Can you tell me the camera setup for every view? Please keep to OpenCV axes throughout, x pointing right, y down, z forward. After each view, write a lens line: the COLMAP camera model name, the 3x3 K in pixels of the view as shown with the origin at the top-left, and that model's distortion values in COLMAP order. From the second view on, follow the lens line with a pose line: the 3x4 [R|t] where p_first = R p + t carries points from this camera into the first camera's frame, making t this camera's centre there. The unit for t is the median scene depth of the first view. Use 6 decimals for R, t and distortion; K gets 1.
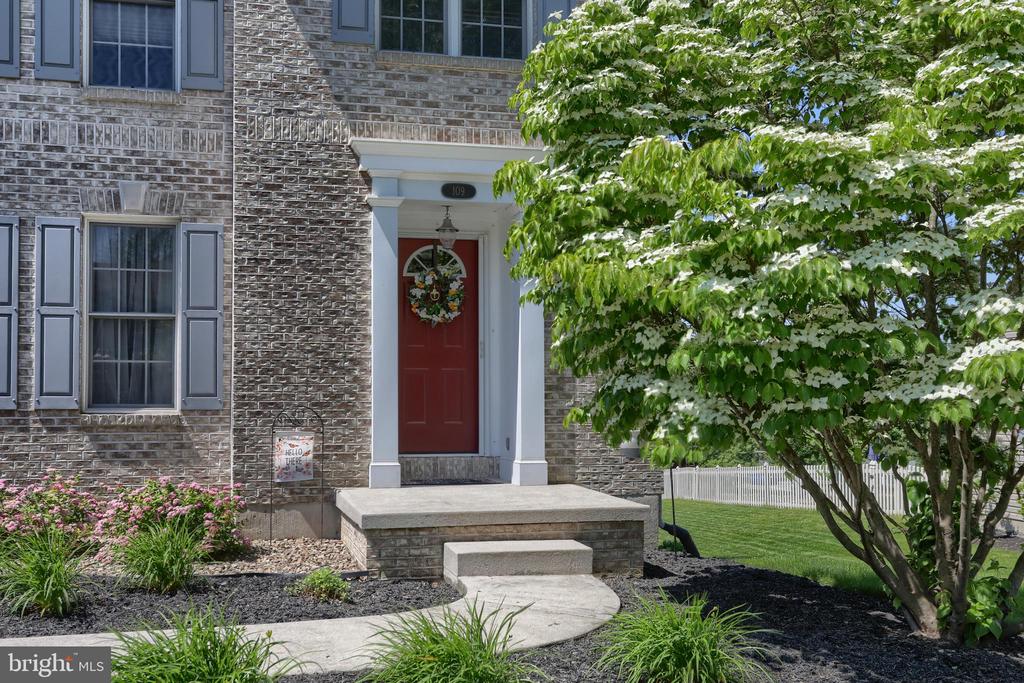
lens RADIAL K [[1293.7, 0, 510.8], [0, 1293.7, 334.7], [0, 0, 1]] dist [0.059212, 0.000000]
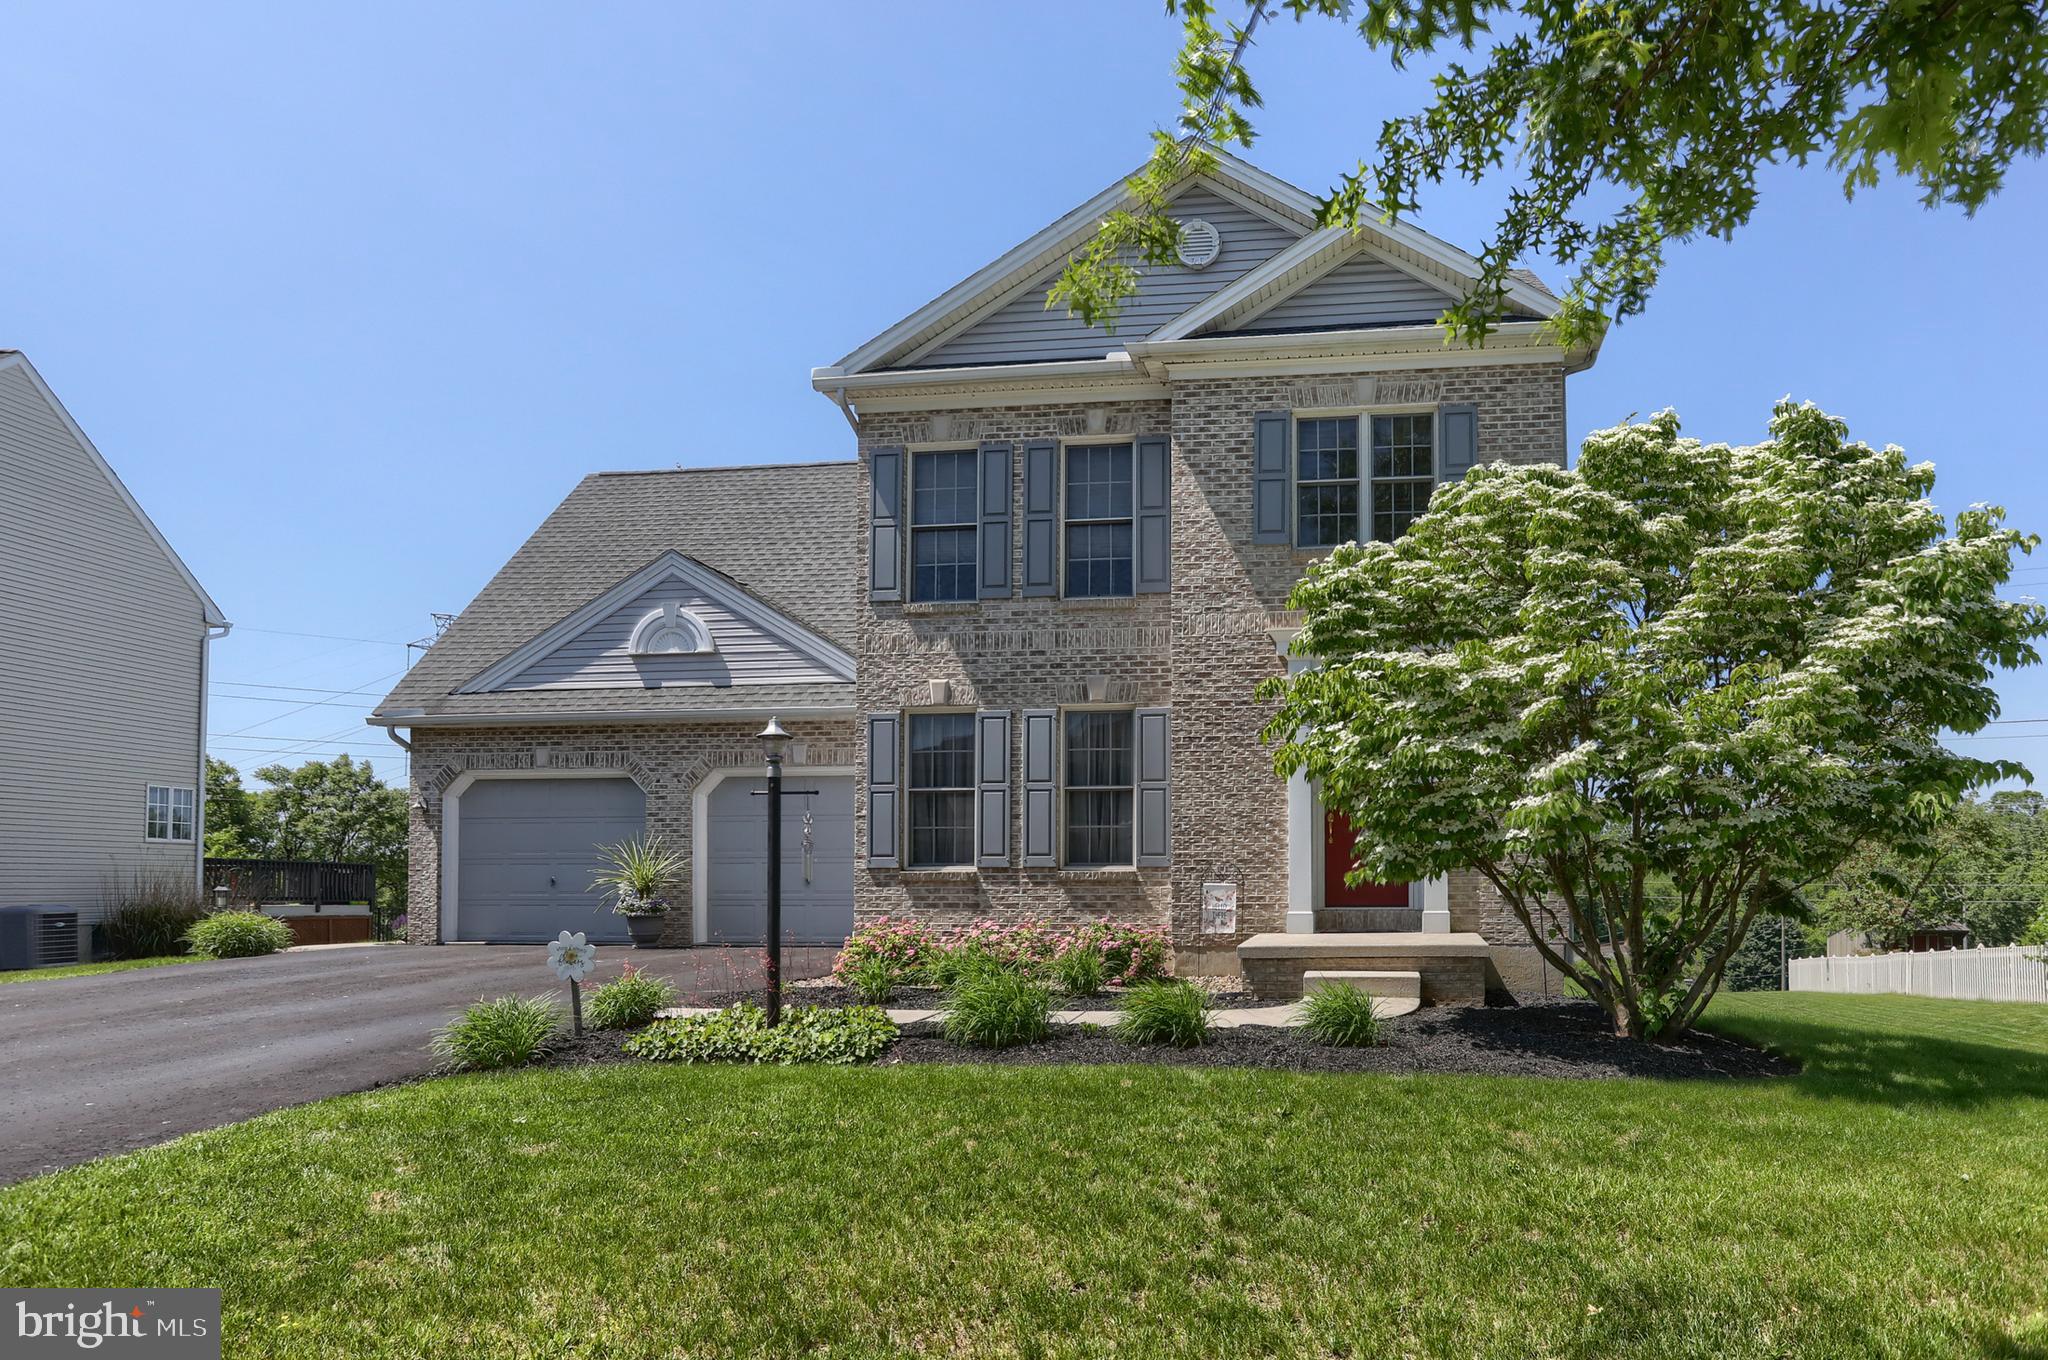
lens RADIAL K [[1389.9, 0, 1022.2], [0, 1389.9, 687.7], [0, 0, 1]] dist [-0.008529, -0.000183]
pose [[0.919591, -0.056752, -0.388756, 0.149756], [0.025929, 0.996121, -0.084082, -0.001041], [0.392020, 0.067241, 0.917496, -0.209856]]
